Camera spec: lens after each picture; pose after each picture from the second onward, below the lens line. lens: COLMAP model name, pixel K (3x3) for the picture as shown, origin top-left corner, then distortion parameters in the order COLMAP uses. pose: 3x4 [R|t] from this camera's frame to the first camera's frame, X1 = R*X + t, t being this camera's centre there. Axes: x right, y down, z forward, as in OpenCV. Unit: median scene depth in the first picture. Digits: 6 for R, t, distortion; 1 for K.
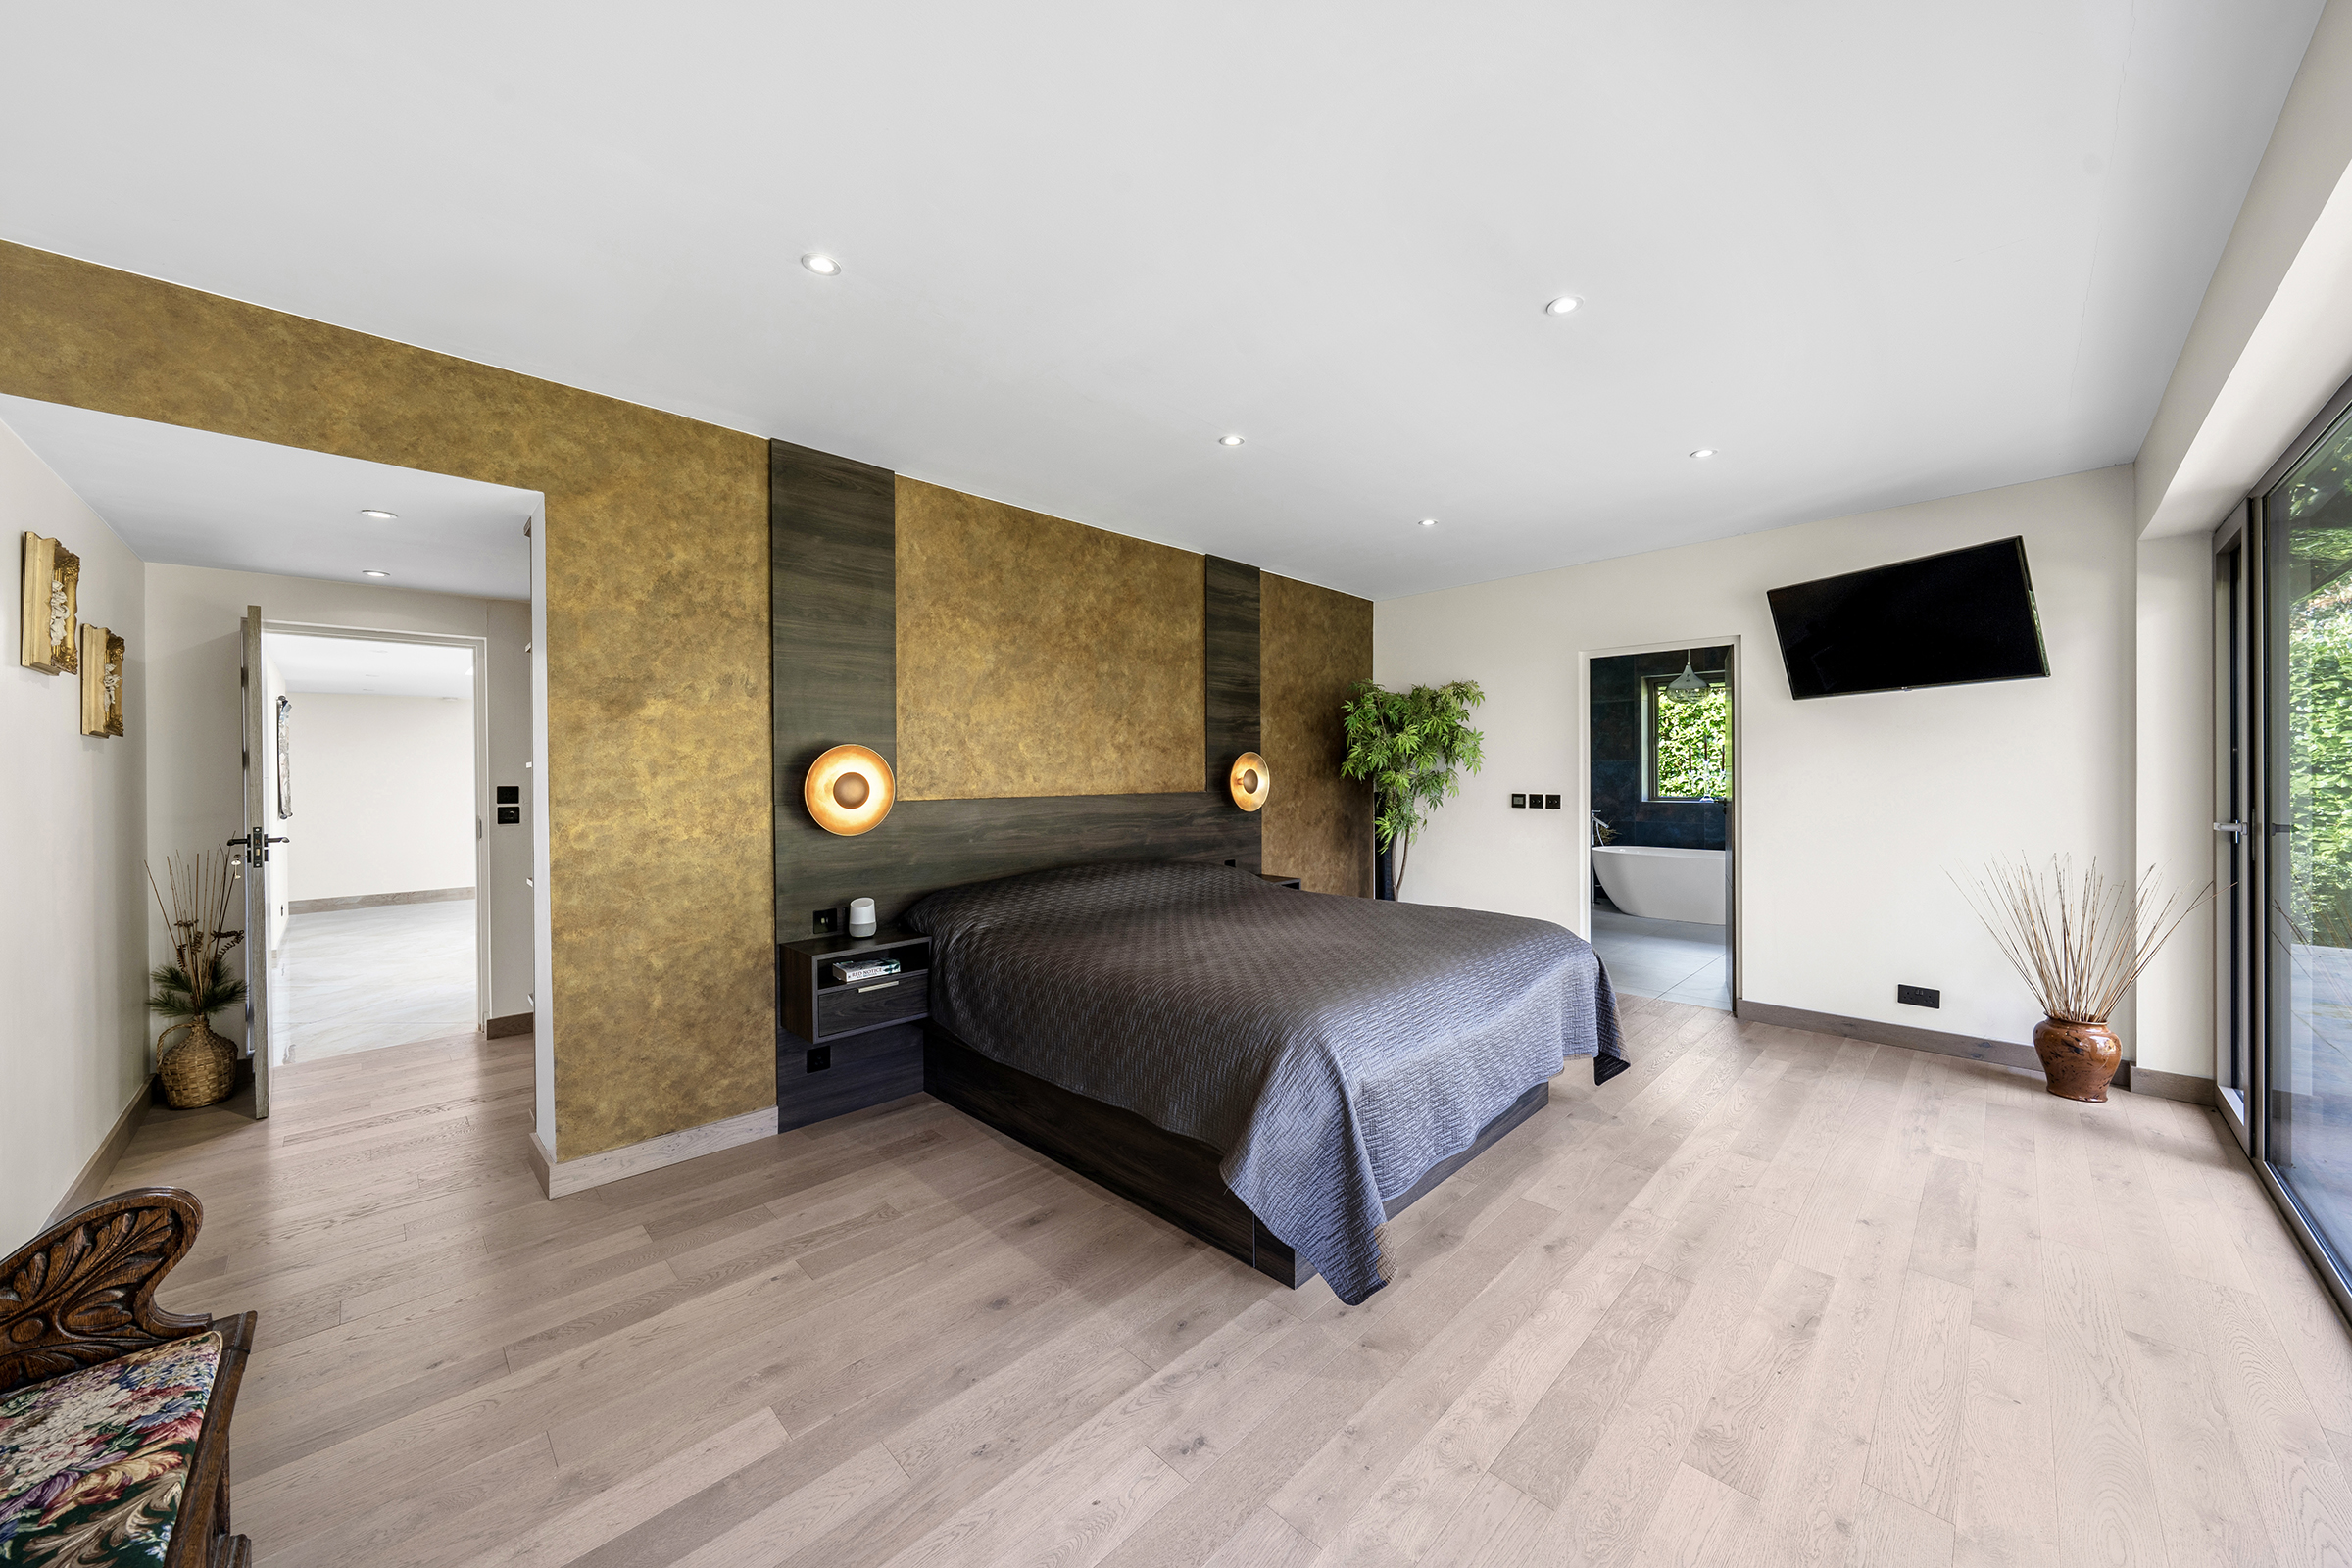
lens RADIAL K [[834.7, 0, 1176.0], [0, 834.7, 775.7], [0, 0, 1]] dist [0.000156, -0.000015]
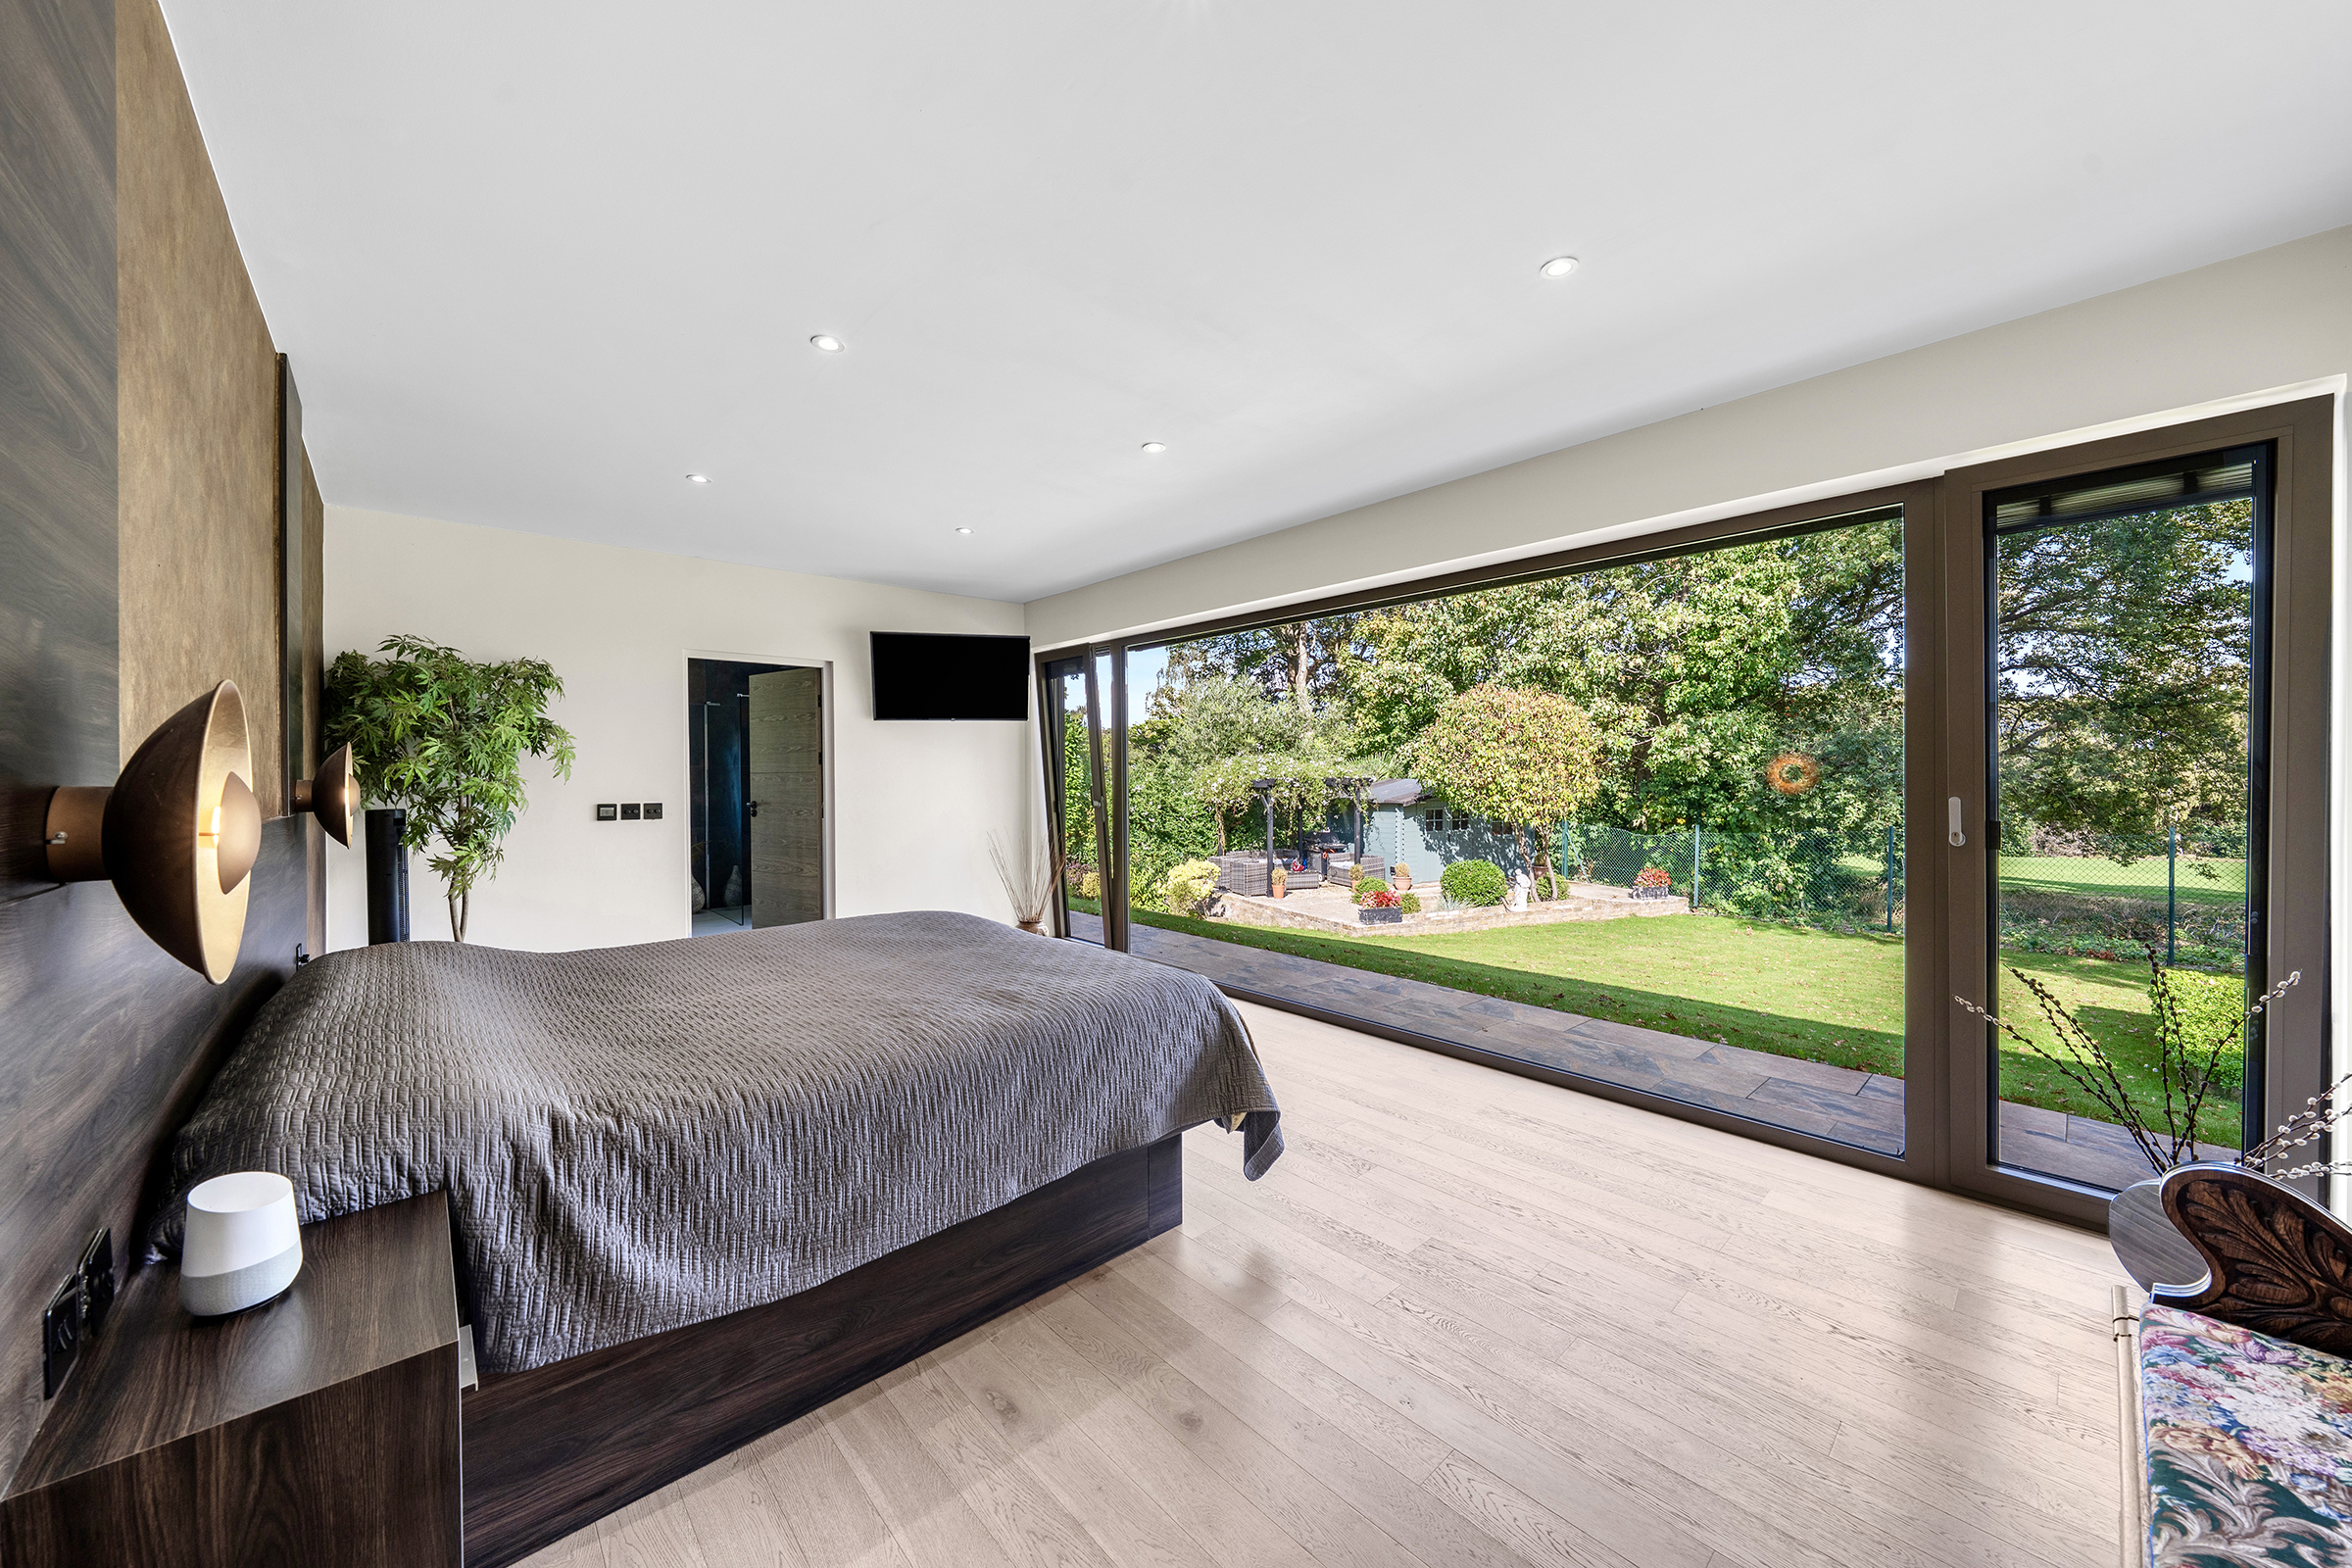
lens RADIAL K [[834.7, 0, 1175.6], [0, 834.7, 781.0], [0, 0, 1]] dist [0.000156, -0.000015]
pose [[0.038944, 0.000729, 0.999241, -0.447679], [0.007548, 0.999971, -0.001024, 0.004062], [-0.999213, 0.007582, 0.038937, 0.427778]]
